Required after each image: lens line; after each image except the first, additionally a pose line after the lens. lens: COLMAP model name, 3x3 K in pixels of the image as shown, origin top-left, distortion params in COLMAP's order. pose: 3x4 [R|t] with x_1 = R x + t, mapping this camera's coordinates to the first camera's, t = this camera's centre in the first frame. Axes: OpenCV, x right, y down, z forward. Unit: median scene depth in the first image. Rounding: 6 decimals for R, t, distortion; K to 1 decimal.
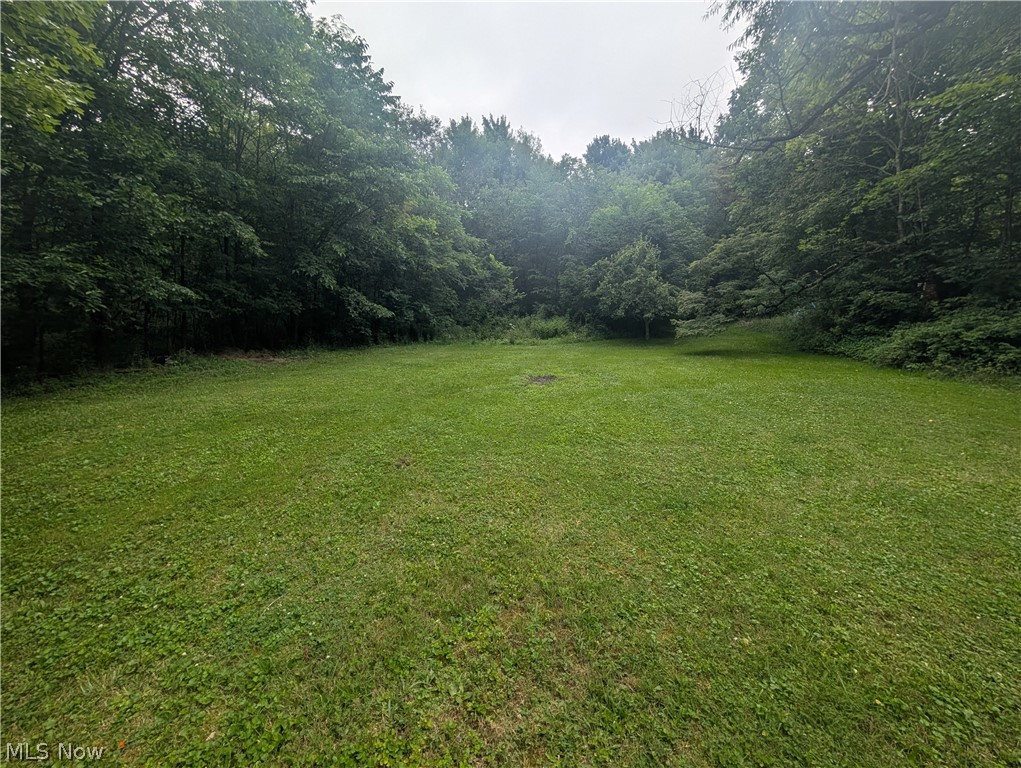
lens RADIAL K [[390.1, 0, 513.5], [0, 390.1, 402.9], [0, 0, 1]] dist [-0.004301, -0.000562]
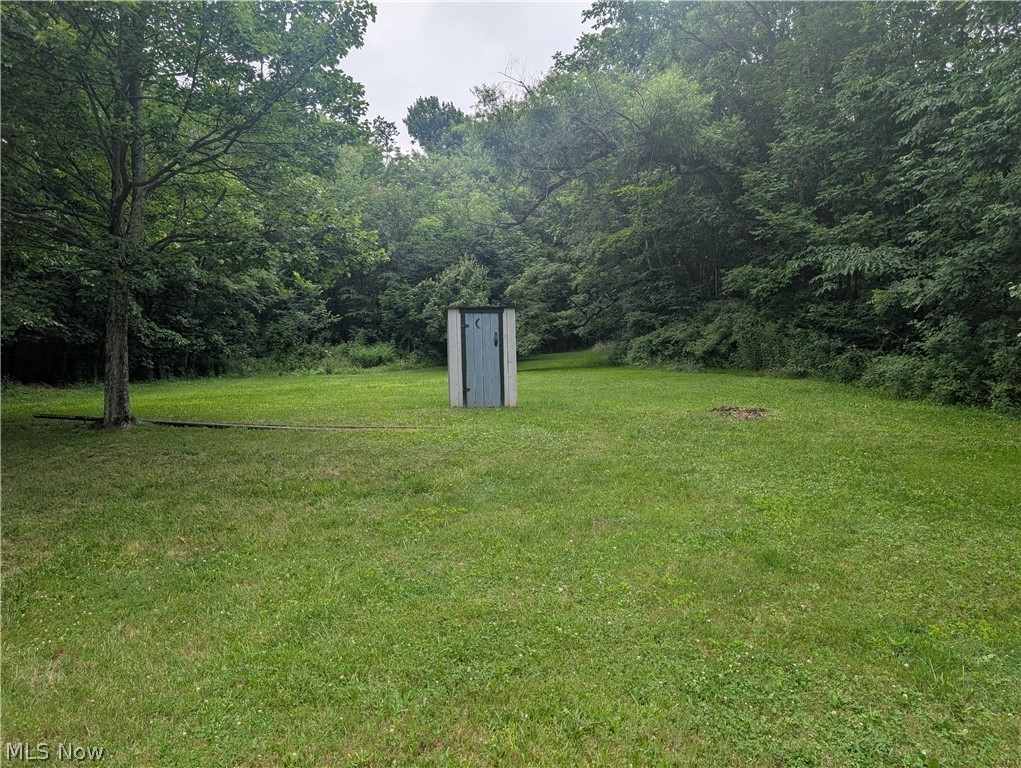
lens RADIAL K [[731.2, 0, 511.9], [0, 731.2, 385.2], [0, 0, 1]] dist [0.020310, -0.003365]
pose [[0.957850, -0.038911, 0.284623, -0.071528], [0.087547, 0.983193, -0.160210, 0.152269], [-0.273605, 0.178375, 0.945157, -0.572882]]
